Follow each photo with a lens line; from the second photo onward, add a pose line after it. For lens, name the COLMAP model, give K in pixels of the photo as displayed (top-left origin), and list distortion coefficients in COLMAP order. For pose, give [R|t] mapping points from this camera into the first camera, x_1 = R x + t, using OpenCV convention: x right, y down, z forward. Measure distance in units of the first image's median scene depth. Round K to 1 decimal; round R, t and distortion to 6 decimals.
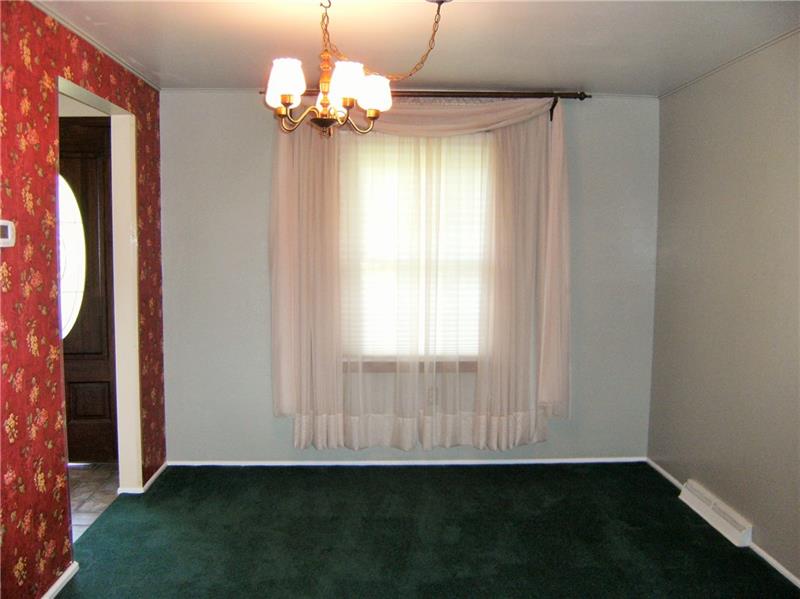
lens RADIAL K [[669.6, 0, 384.6], [0, 669.6, 297.1], [0, 0, 1]] dist [-0.086562, 0.015893]
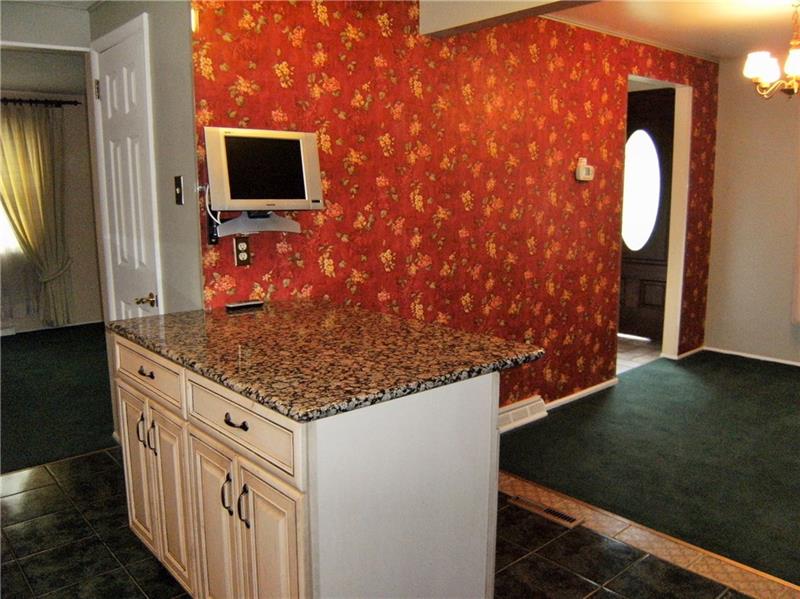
lens RADIAL K [[669.6, 0, 384.6], [0, 669.6, 297.1], [0, 0, 1]] dist [-0.086562, 0.015893]
pose [[0.620201, 0.115752, -0.775856, 0.398296], [-0.049079, 0.992841, 0.108891, 0.054043], [0.782906, -0.029456, 0.621443, -0.444149]]
